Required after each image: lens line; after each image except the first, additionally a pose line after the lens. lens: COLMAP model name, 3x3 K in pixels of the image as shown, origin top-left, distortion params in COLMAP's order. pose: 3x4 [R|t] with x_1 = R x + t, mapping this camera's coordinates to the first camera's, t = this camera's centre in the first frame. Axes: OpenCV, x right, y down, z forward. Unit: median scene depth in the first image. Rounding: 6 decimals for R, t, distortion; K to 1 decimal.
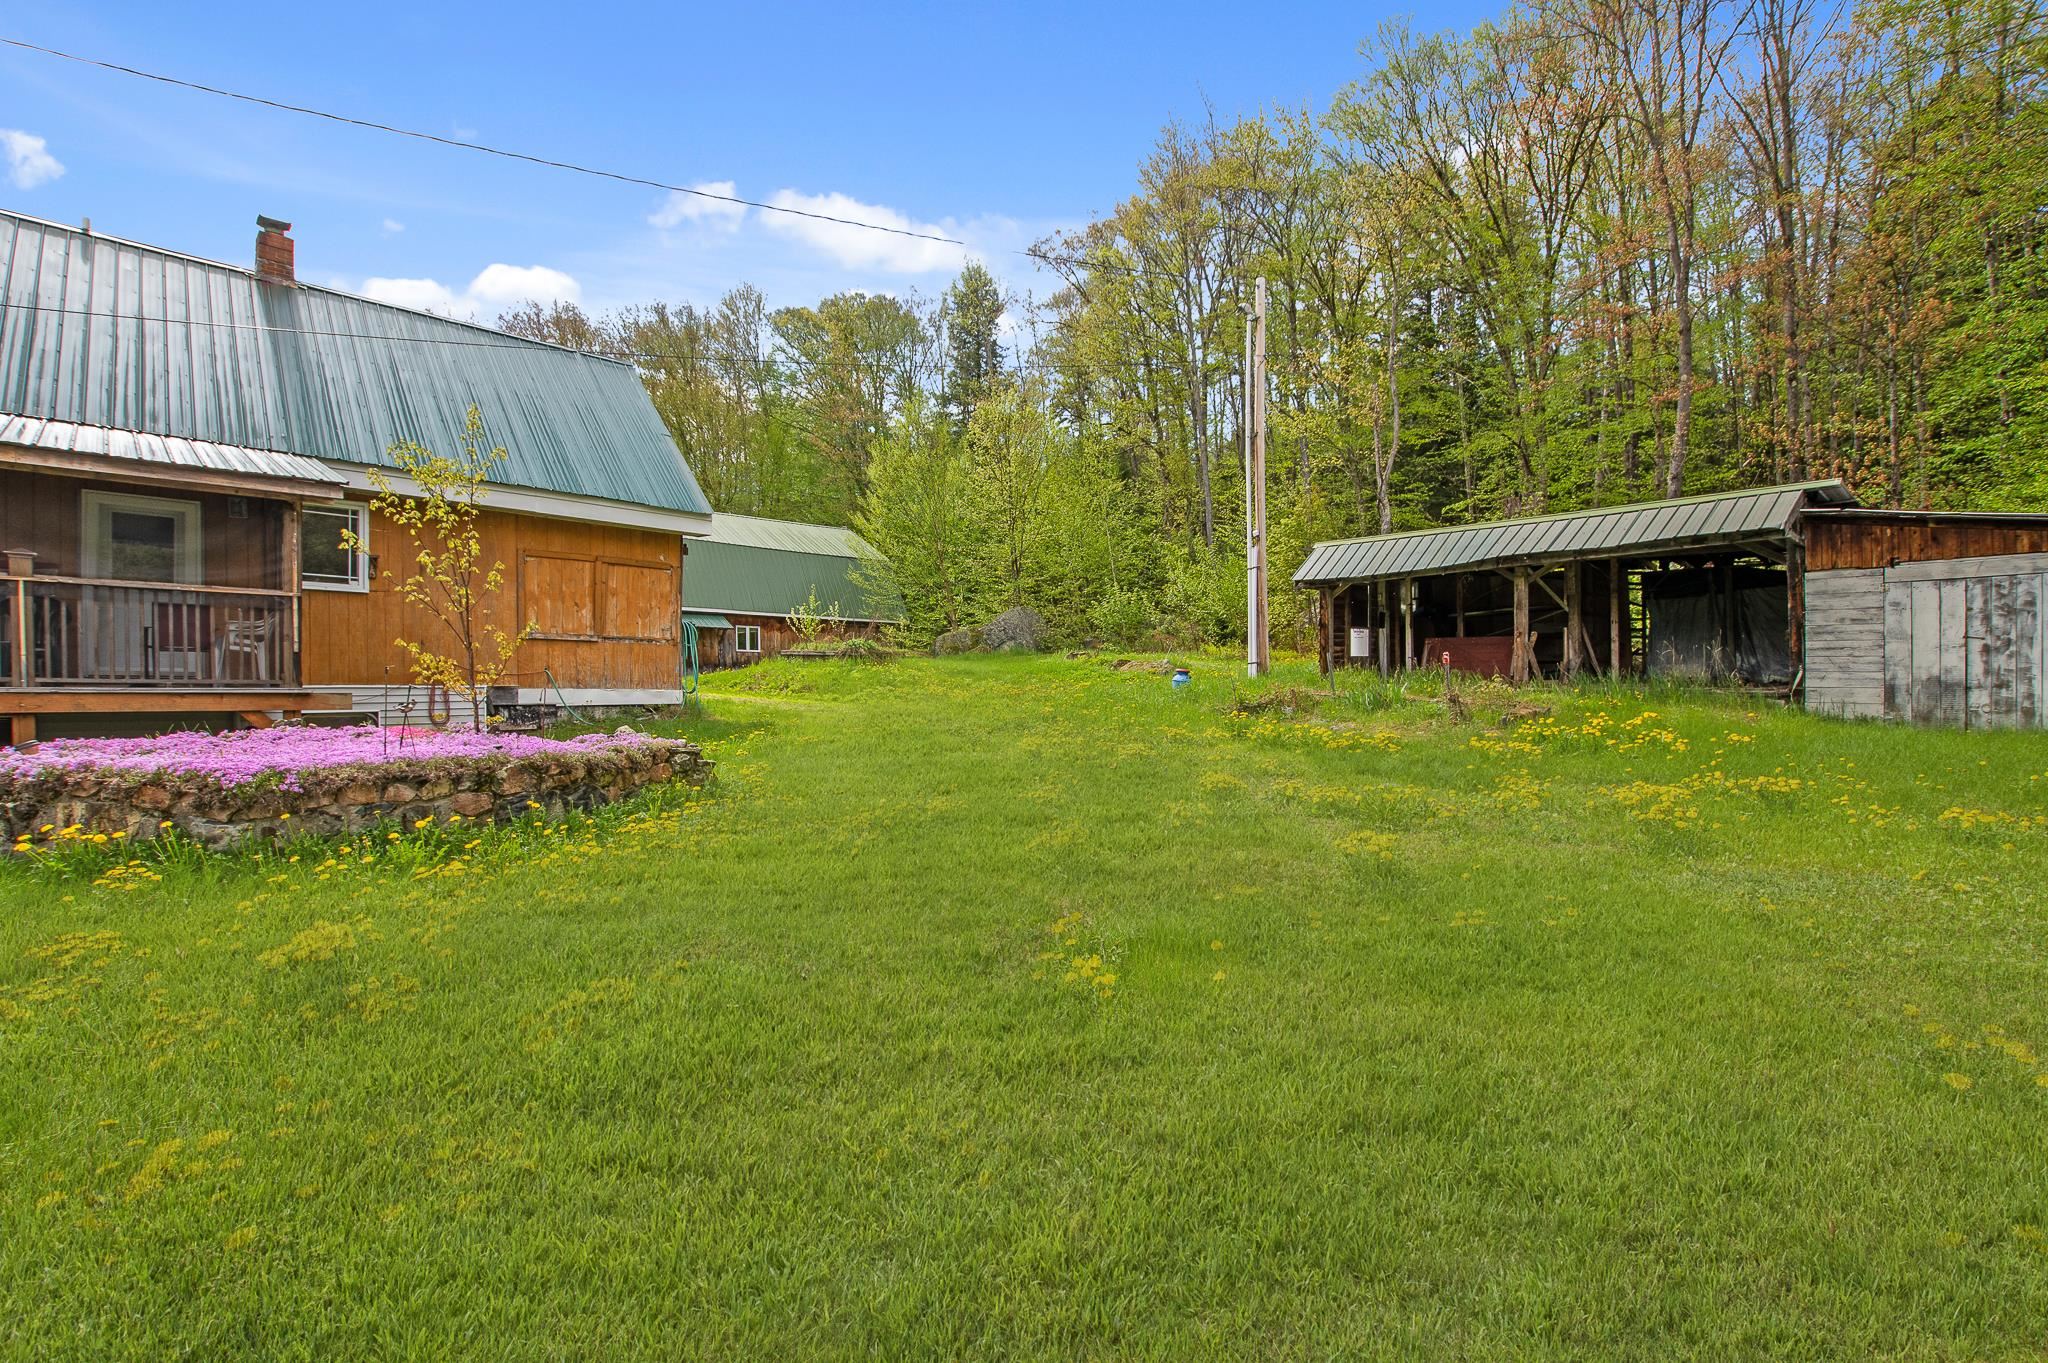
lens RADIAL K [[907.8, 0, 1029.8], [0, 907.8, 710.9], [0, 0, 1]] dist [-0.030587, 0.005046]
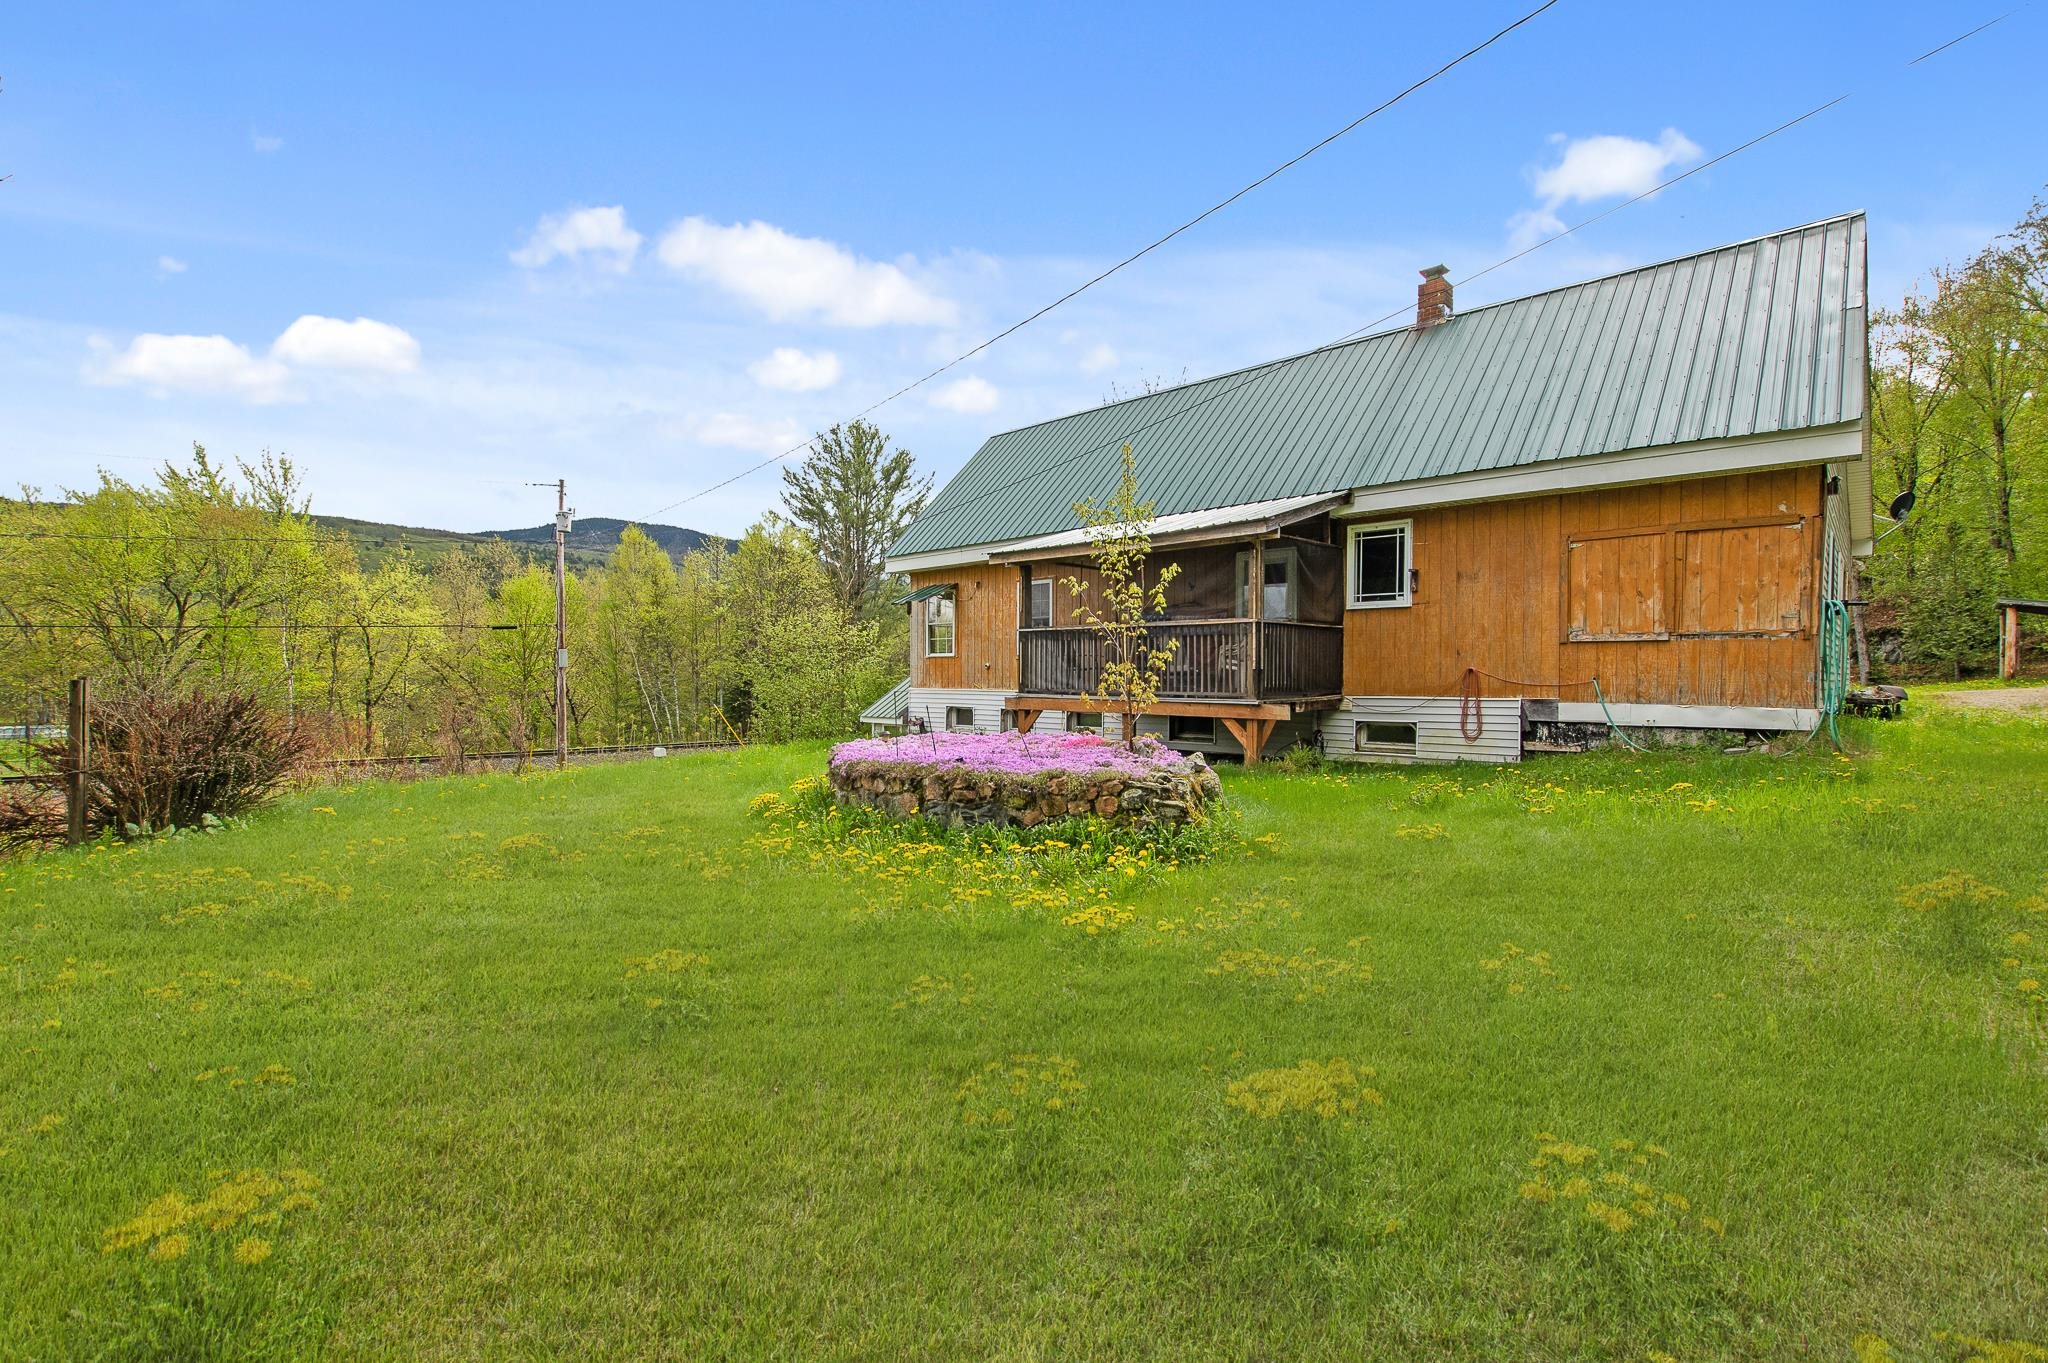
lens RADIAL K [[927.4, 0, 1035.1], [0, 927.4, 693.8], [0, 0, 1]] dist [-0.029040, 0.000543]
pose [[0.002439, 0.013827, -0.999901, 0.279868], [-0.029610, 0.999467, 0.013748, -0.029415], [0.999559, 0.029573, 0.002847, 0.499451]]
